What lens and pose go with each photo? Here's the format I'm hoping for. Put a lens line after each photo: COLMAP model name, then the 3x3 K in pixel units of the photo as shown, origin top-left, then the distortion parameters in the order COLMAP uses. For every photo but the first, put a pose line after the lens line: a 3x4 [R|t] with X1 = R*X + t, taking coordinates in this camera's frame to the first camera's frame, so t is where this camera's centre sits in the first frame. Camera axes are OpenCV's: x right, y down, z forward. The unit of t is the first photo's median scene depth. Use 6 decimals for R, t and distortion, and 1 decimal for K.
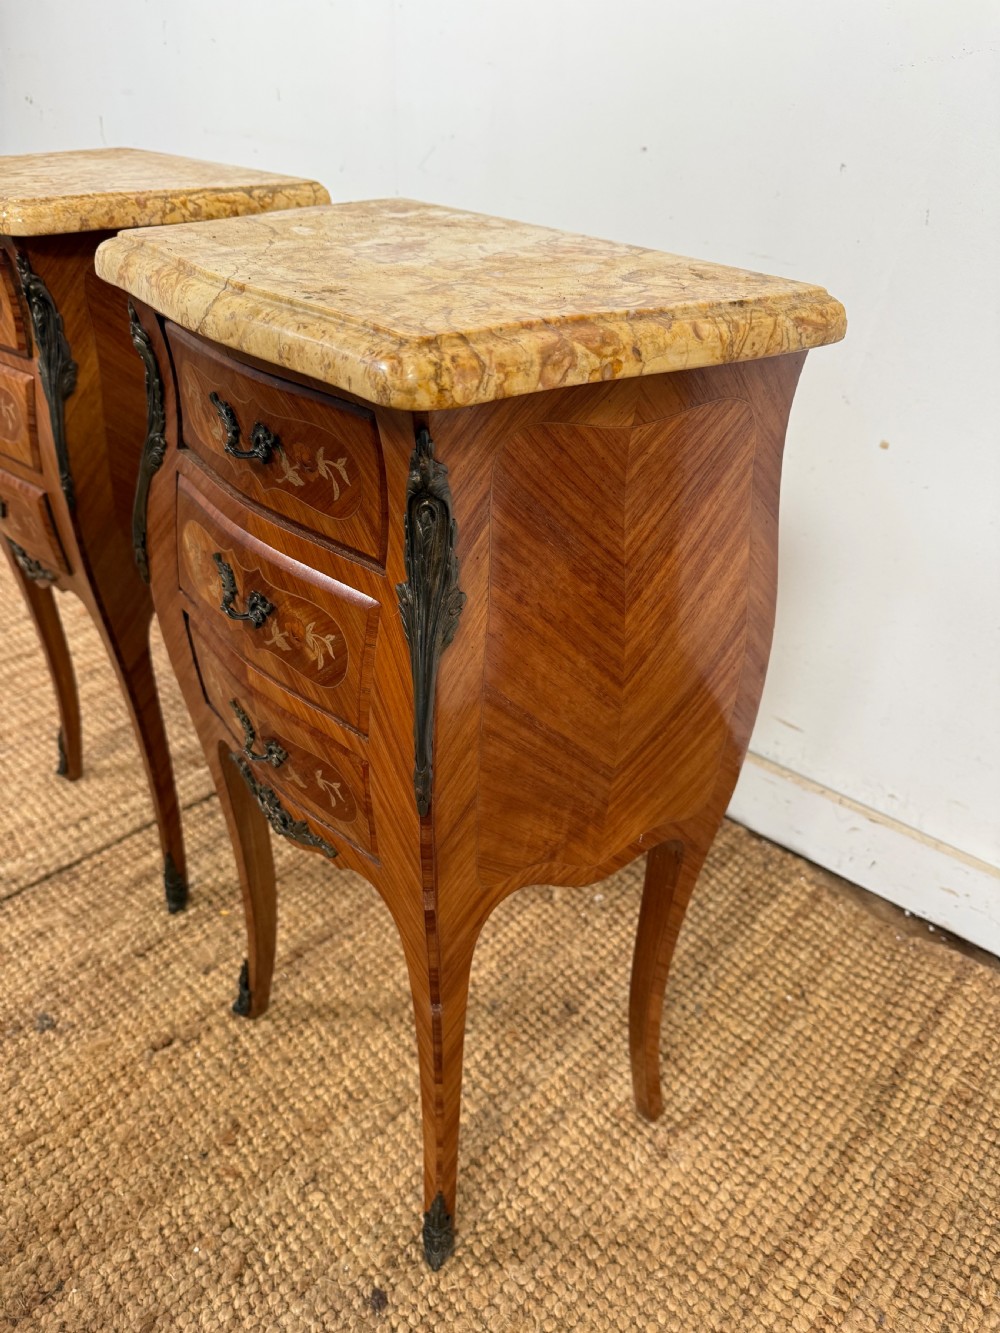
lens RADIAL K [[972.7, 0, 498.1], [0, 972.7, 666.1], [0, 0, 1]] dist [-0.008925, -0.004782]
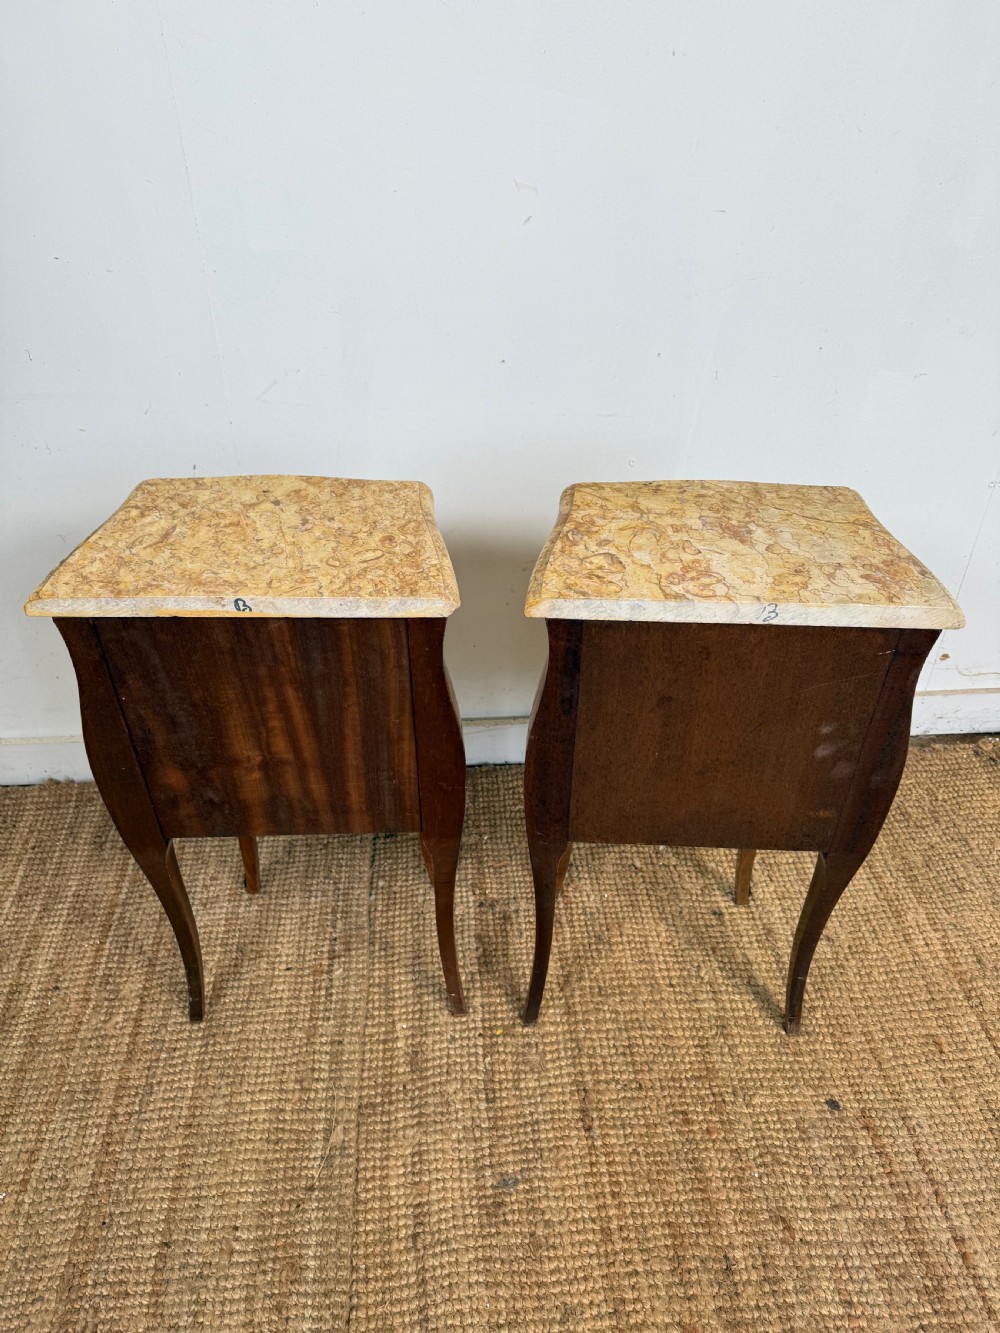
lens RADIAL K [[972.7, 0, 506.7], [0, 972.7, 659.0], [0, 0, 1]] dist [-0.008925, -0.004782]
pose [[0.659413, -0.460487, 0.594244, -1.013578], [0.410275, 0.882790, 0.228816, -0.569585], [-0.629960, 0.092919, 0.771049, -0.005279]]
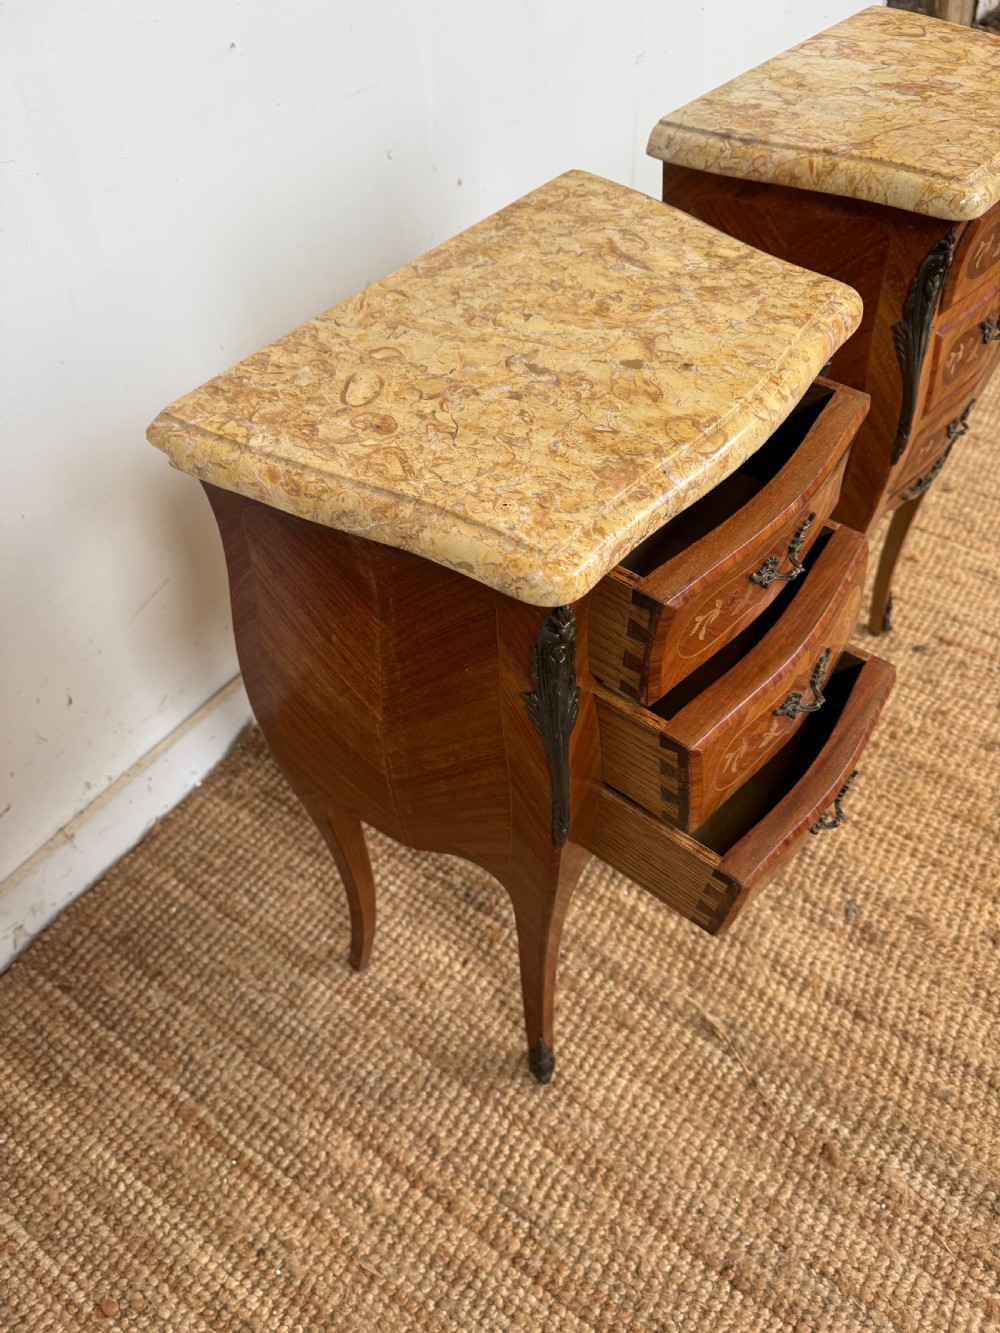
lens RADIAL K [[972.7, 0, 513.8], [0, 972.7, 667.9], [0, 0, 1]] dist [-0.008925, -0.004782]
pose [[-0.177390, -0.759251, 0.626156, -1.023588], [0.544900, 0.454047, 0.704929, -0.898912], [-0.819522, 0.466240, 0.333173, 0.923443]]
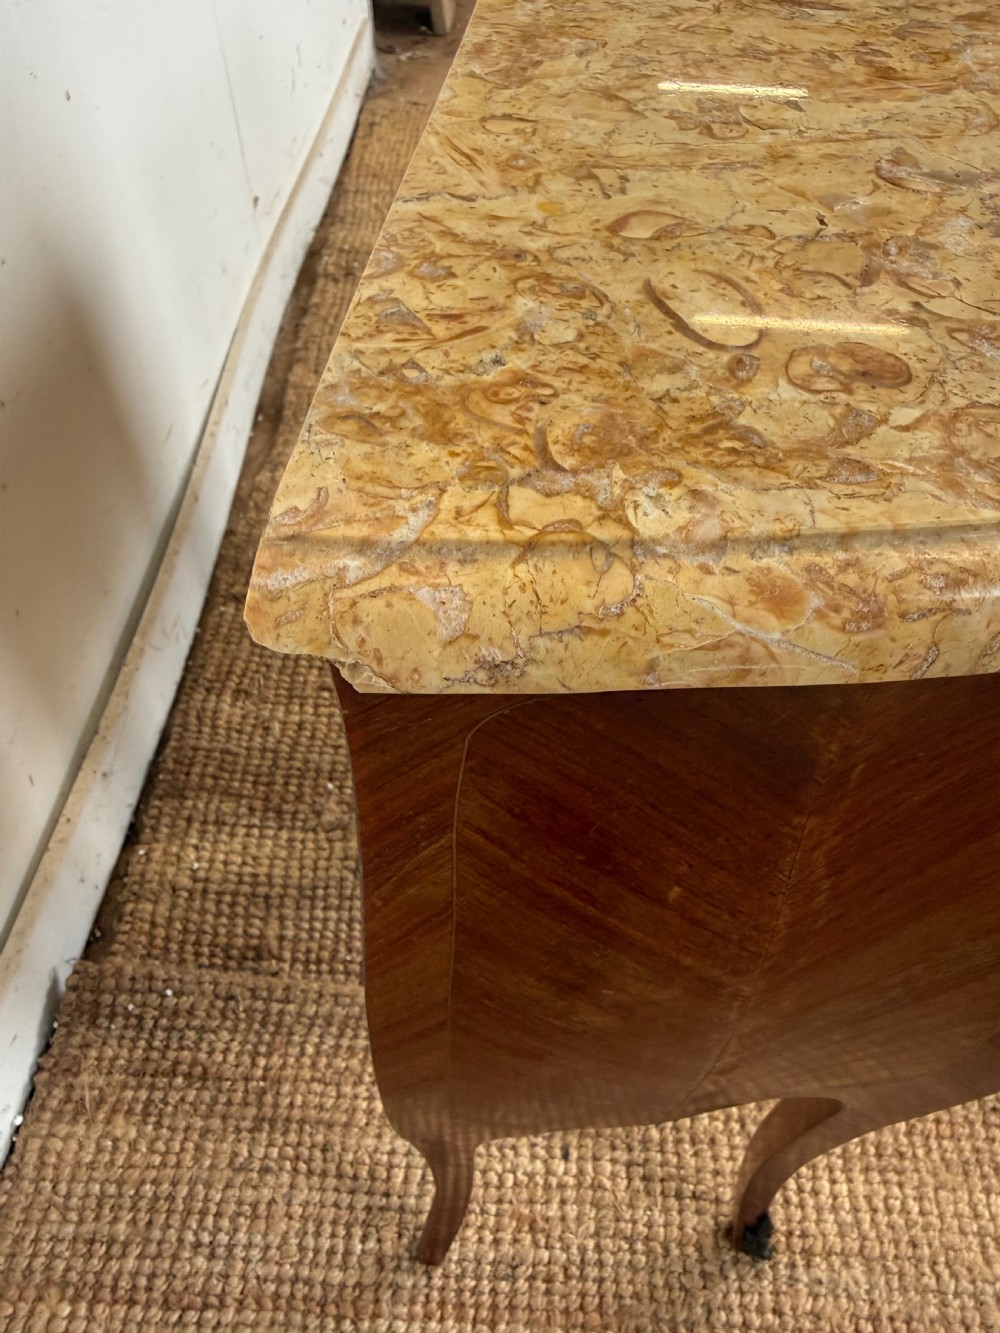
lens RADIAL K [[972.7, 0, 501.9], [0, 972.7, 580.4], [0, 0, 1]] dist [-0.008925, -0.004782]
pose [[-0.665580, -0.570323, 0.481388, -0.599029], [0.374986, 0.302132, 0.876414, -0.802367], [-0.645282, 0.763838, 0.012770, 1.210001]]
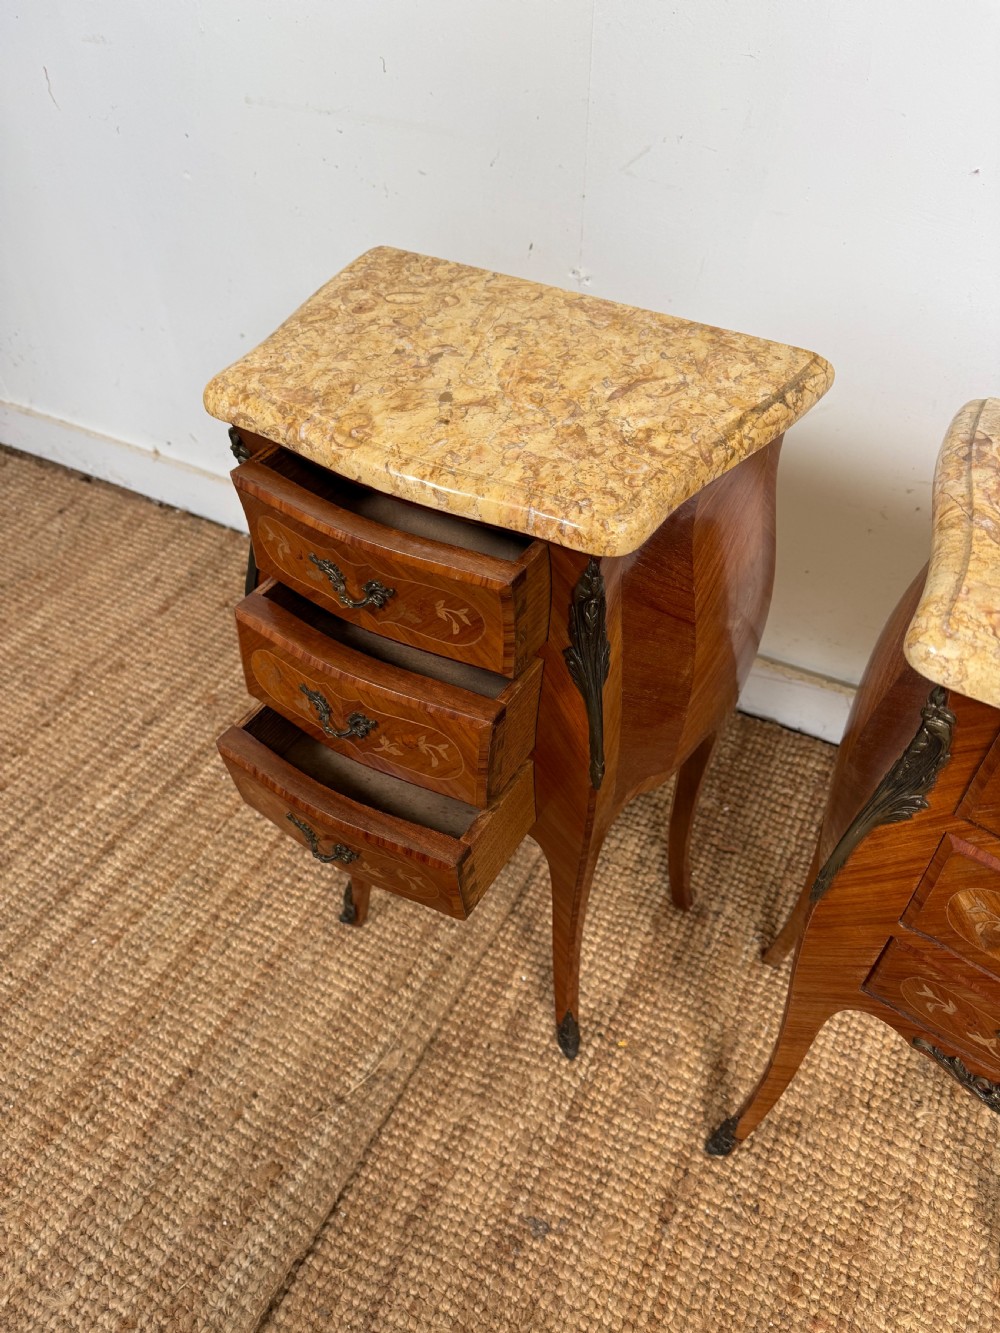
lens RADIAL K [[972.7, 0, 498.6], [0, 972.7, 666.0], [0, 0, 1]] dist [-0.008925, -0.004782]
pose [[0.957843, -0.225589, 0.177894, -0.628395], [0.181105, 0.954809, 0.235669, -0.467446], [-0.223019, -0.193516, 0.955413, 0.209324]]
